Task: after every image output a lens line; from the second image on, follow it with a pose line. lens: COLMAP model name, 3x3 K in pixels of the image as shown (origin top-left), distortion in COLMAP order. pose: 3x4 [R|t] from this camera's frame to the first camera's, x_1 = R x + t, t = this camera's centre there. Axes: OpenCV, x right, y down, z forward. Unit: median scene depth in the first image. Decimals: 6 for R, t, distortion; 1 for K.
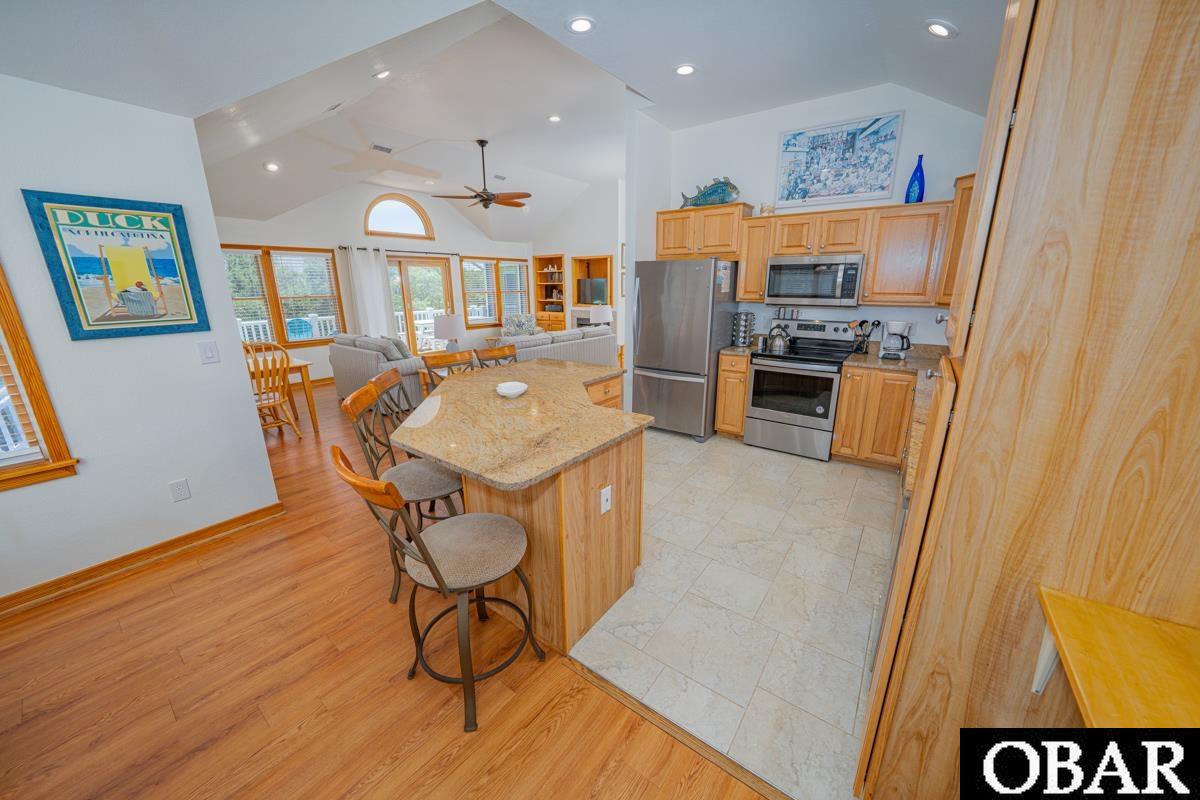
lens RADIAL K [[426.6, 0, 598.1], [0, 426.6, 394.5], [0, 0, 1]] dist [0.000233, 0.000152]
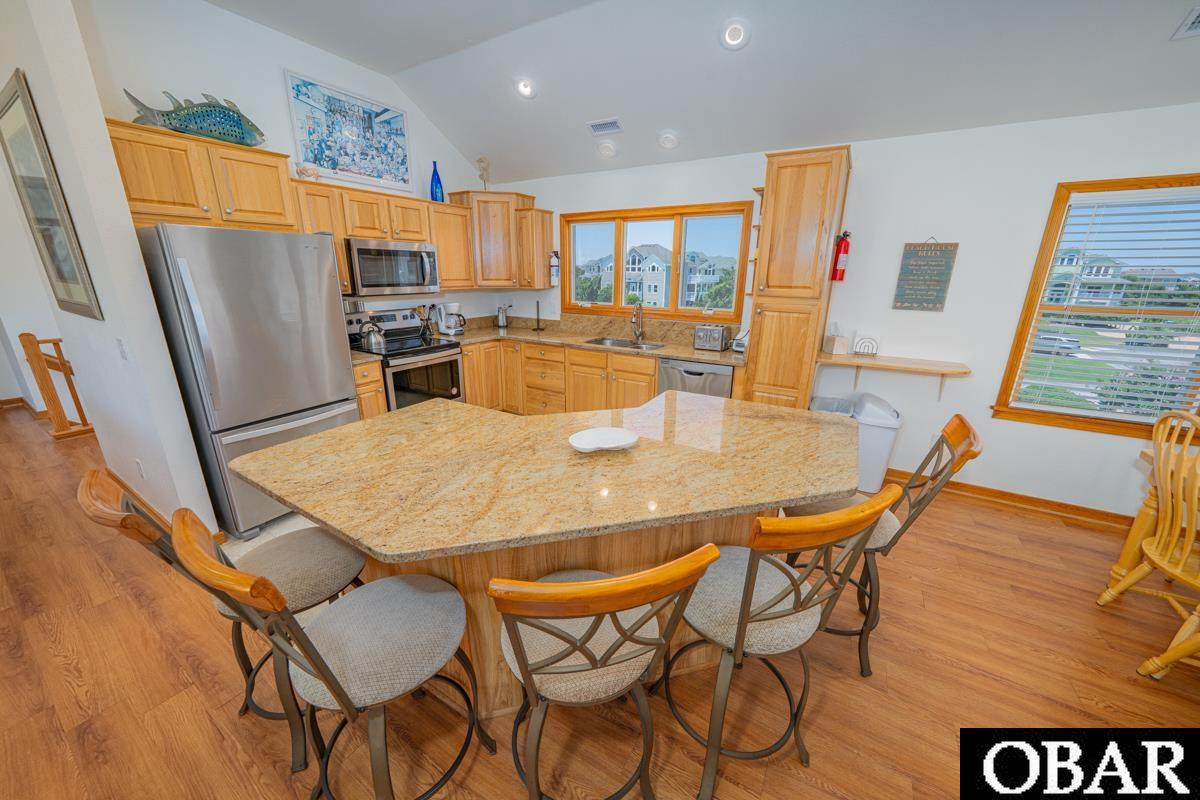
lens RADIAL K [[426.6, 0, 598.1], [0, 426.6, 394.5], [0, 0, 1]] dist [0.000233, 0.000152]
pose [[-0.090272, -0.277476, 0.956482, -0.493451], [0.248124, 0.923853, 0.291428, -0.164367], [-0.964513, 0.263633, -0.014549, 0.624391]]
